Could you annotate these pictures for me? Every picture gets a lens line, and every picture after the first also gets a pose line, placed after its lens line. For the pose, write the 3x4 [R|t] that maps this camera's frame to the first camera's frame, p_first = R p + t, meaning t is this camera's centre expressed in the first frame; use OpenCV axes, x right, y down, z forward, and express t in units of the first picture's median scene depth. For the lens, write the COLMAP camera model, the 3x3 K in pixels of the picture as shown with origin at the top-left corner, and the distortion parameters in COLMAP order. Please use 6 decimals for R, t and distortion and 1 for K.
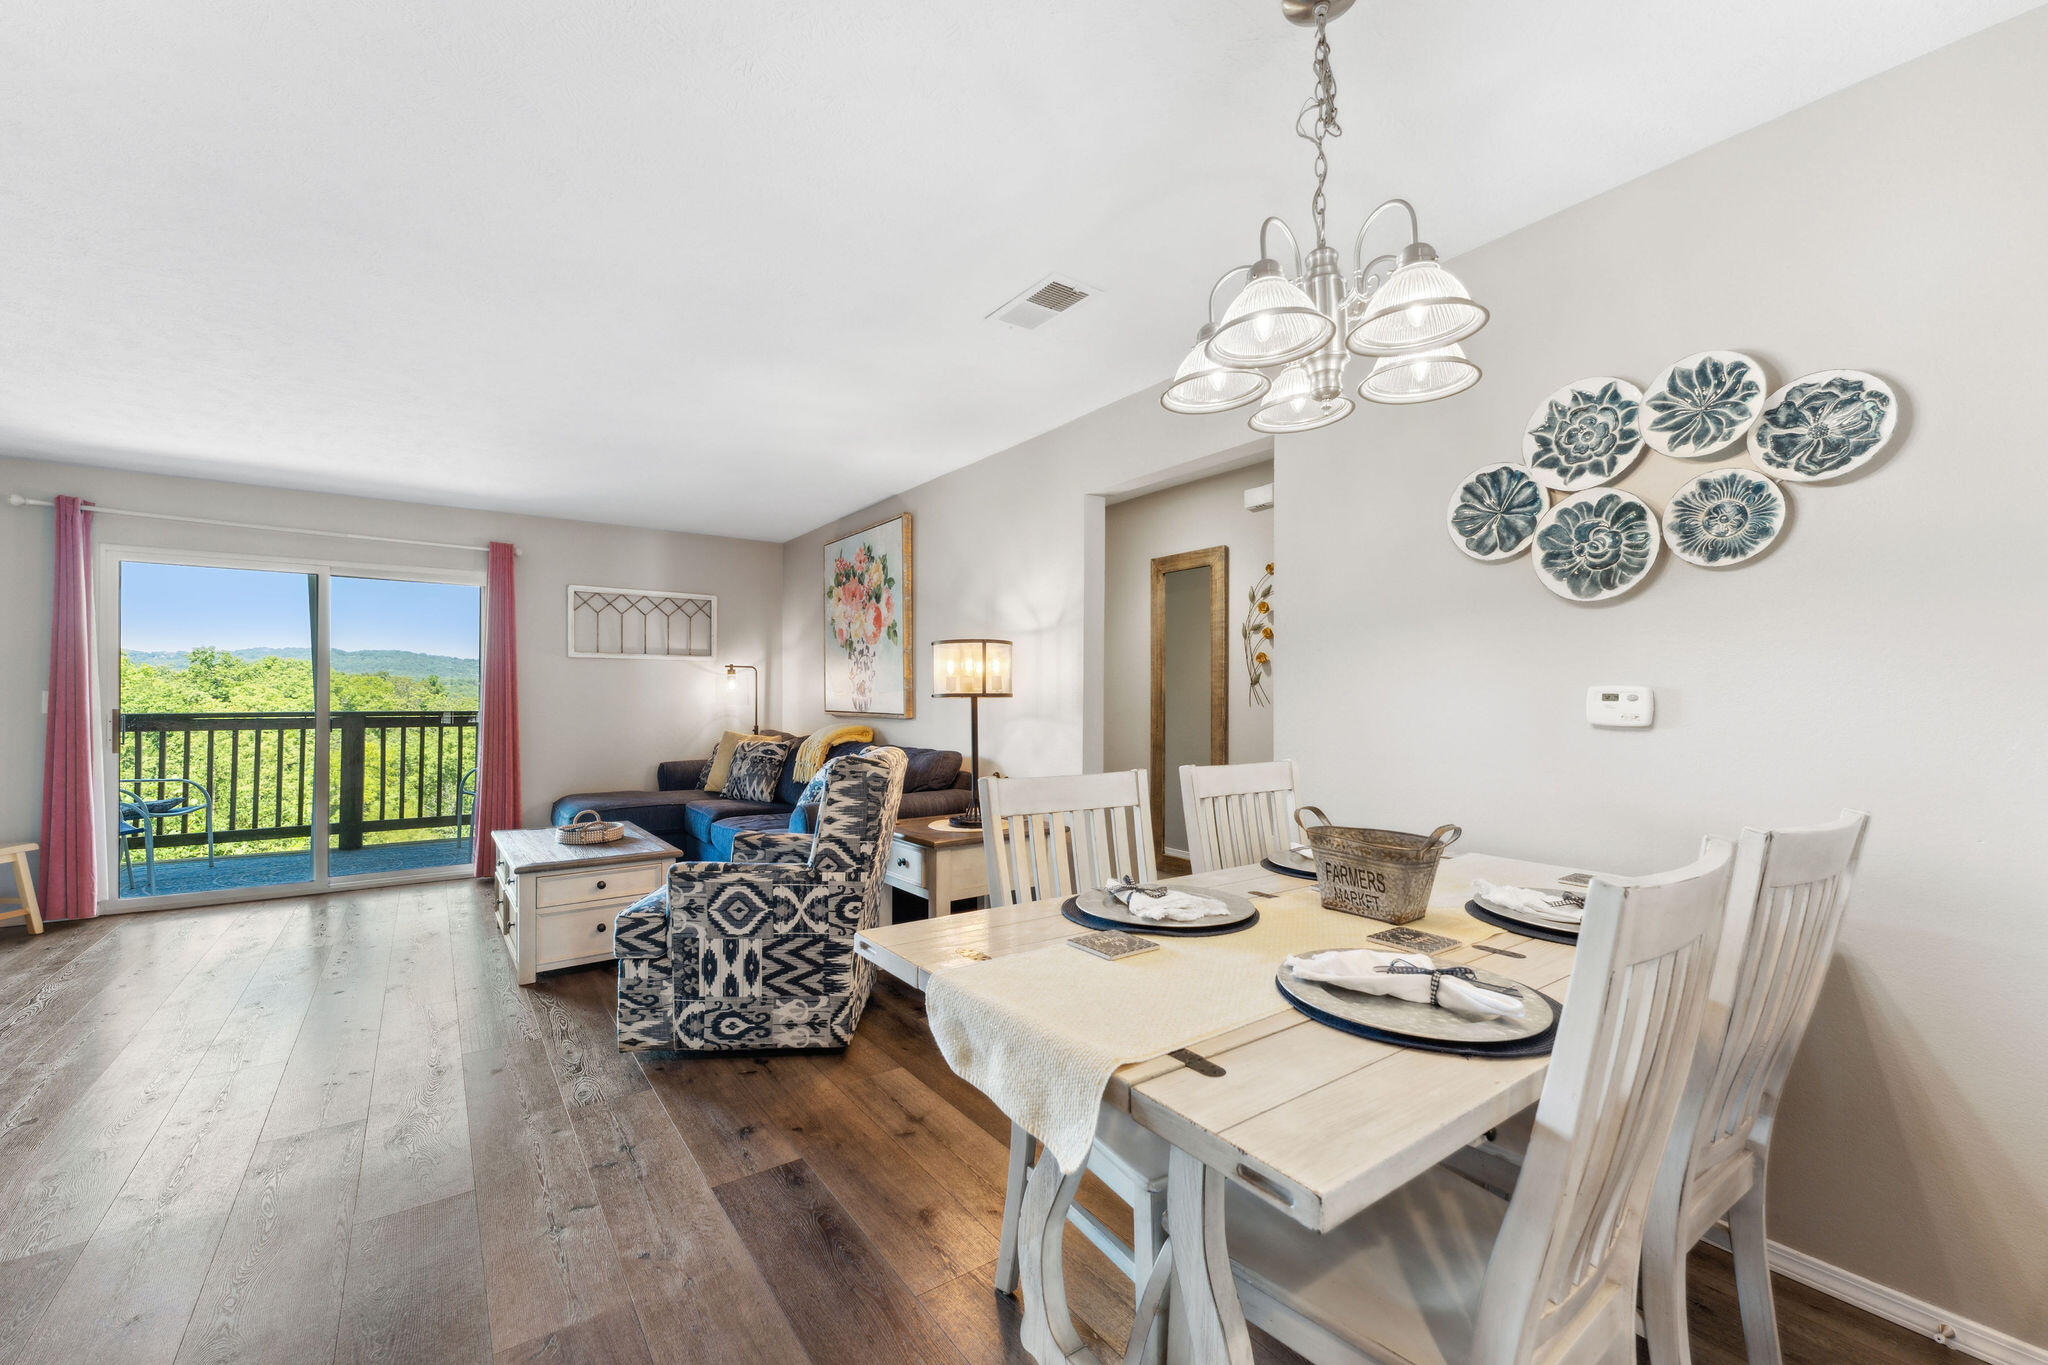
lens RADIAL K [[822.7, 0, 1015.5], [0, 822.7, 693.5], [0, 0, 1]] dist [0.000065, -0.000245]
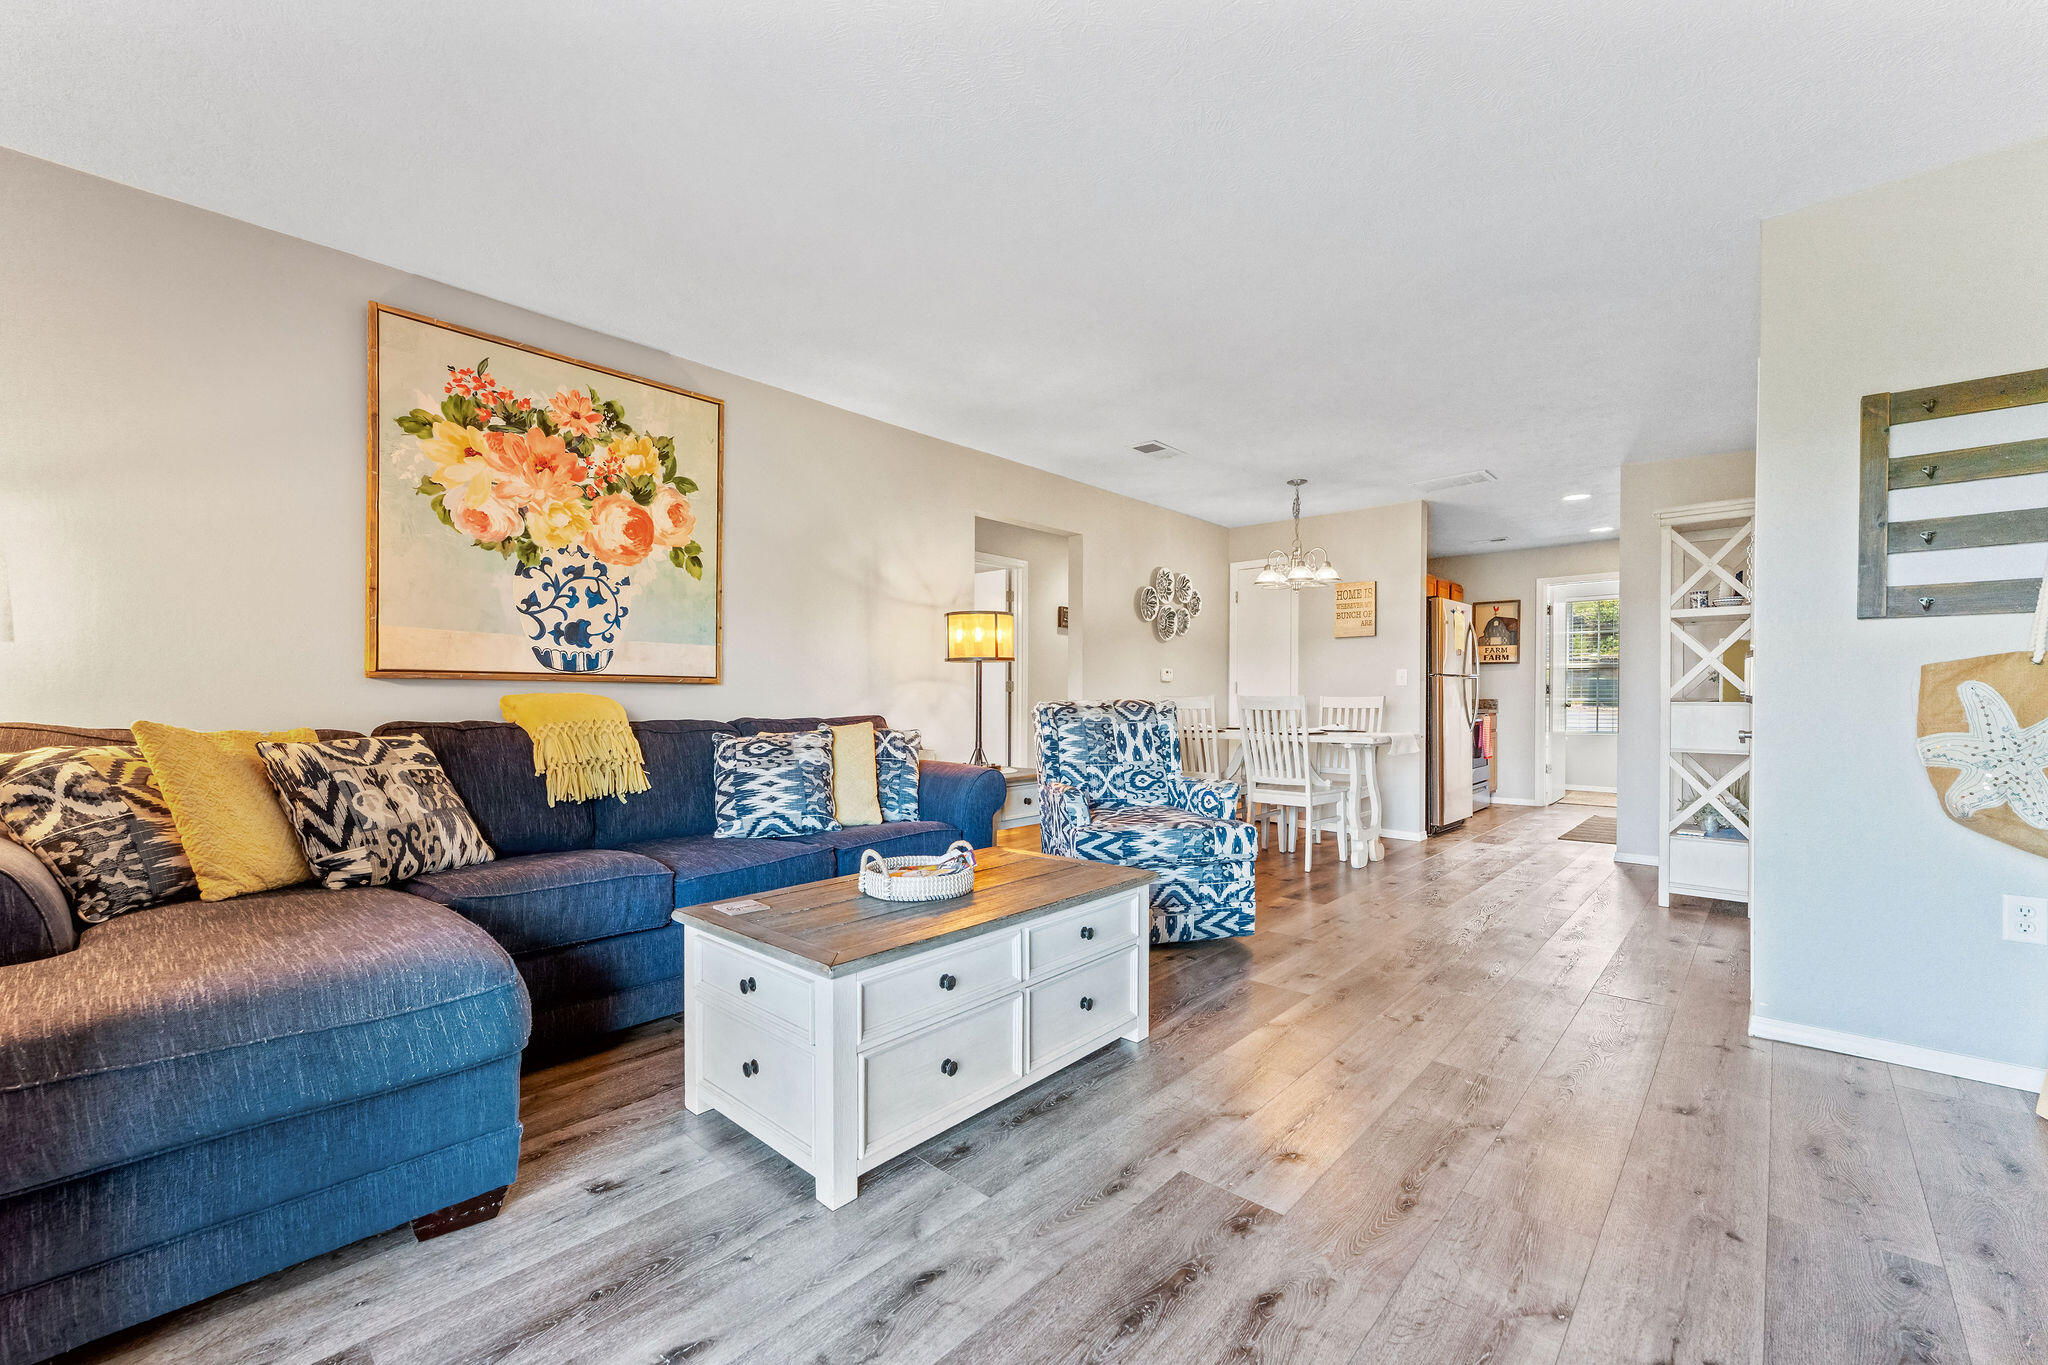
lens RADIAL K [[834.6, 0, 1027.8], [0, 834.6, 705.5], [0, 0, 1]] dist [0.001620, -0.000005]
pose [[-0.209369, -0.010855, 0.977777, -0.811714], [-0.006666, 0.999931, 0.009674, 0.036287], [-0.977814, -0.004492, -0.209427, 0.786552]]
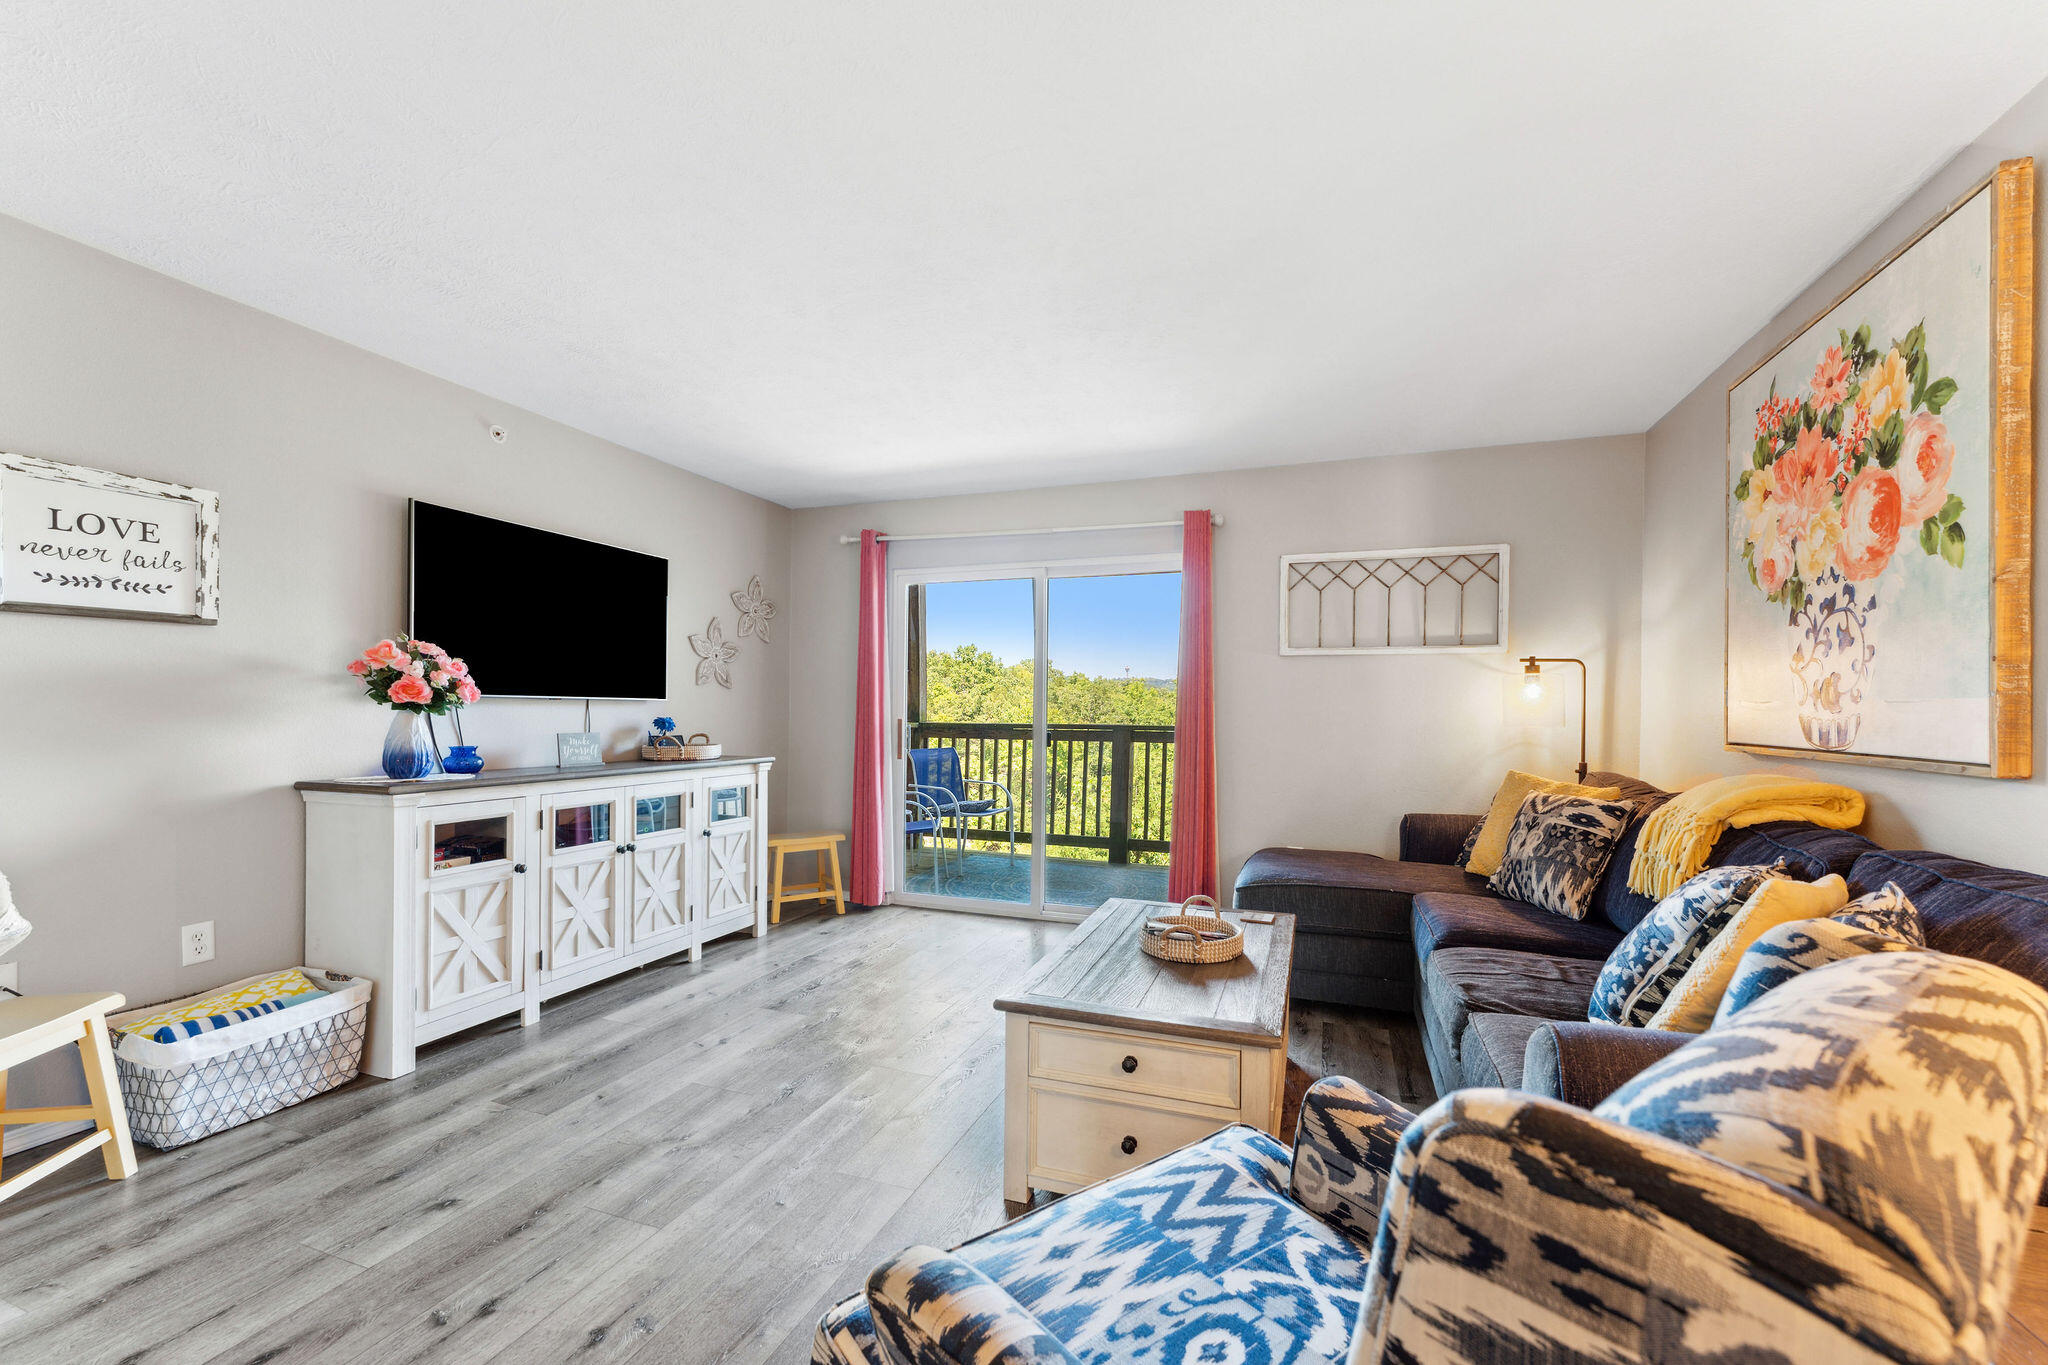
lens RADIAL K [[830.1, 0, 1024.9], [0, 830.1, 720.7], [0, 0, 1]] dist [-0.001814, -0.000288]
pose [[0.560668, 0.014956, -0.827906, -0.067775], [-0.004282, 0.999876, 0.015163, 0.003071], [0.828030, -0.004956, 0.560662, 0.424983]]
